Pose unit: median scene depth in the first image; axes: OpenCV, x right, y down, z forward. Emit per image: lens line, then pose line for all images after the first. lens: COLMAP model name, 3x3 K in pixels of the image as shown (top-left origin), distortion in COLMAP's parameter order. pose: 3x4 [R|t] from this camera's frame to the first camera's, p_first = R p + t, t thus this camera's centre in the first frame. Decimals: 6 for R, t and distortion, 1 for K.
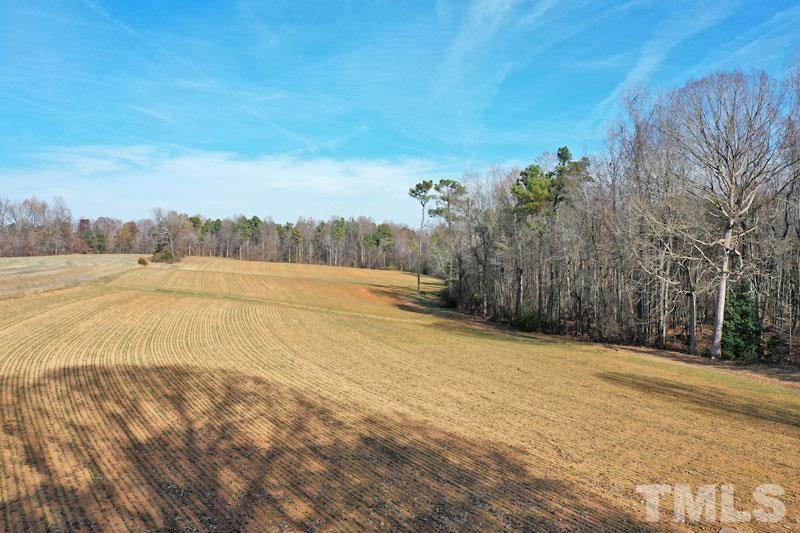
lens RADIAL K [[628.1, 0, 405.2], [0, 628.1, 266.9], [0, 0, 1]] dist [0.001419, -0.011636]
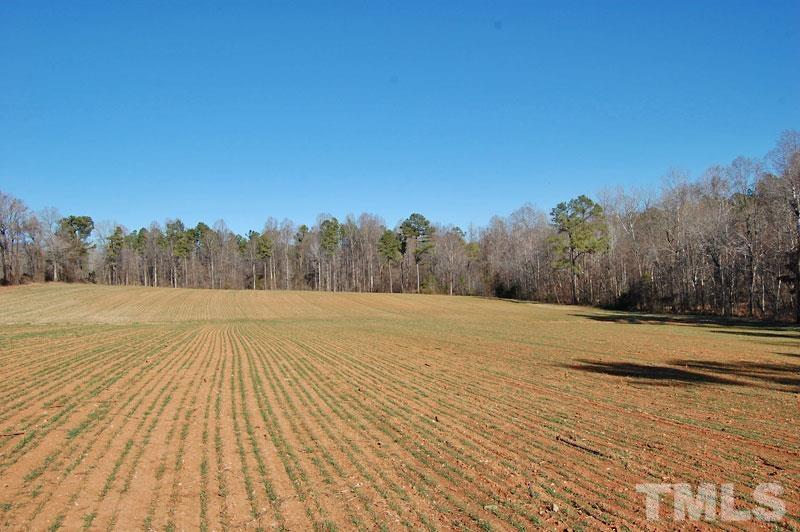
lens RADIAL K [[628.1, 0, 402.4], [0, 628.1, 270.0], [0, 0, 1]] dist [0.001419, -0.011636]
pose [[0.998804, -0.044379, 0.020533, -0.049571], [0.045144, 0.998240, -0.038449, 0.003805], [-0.018791, 0.039330, 0.999050, 0.374945]]
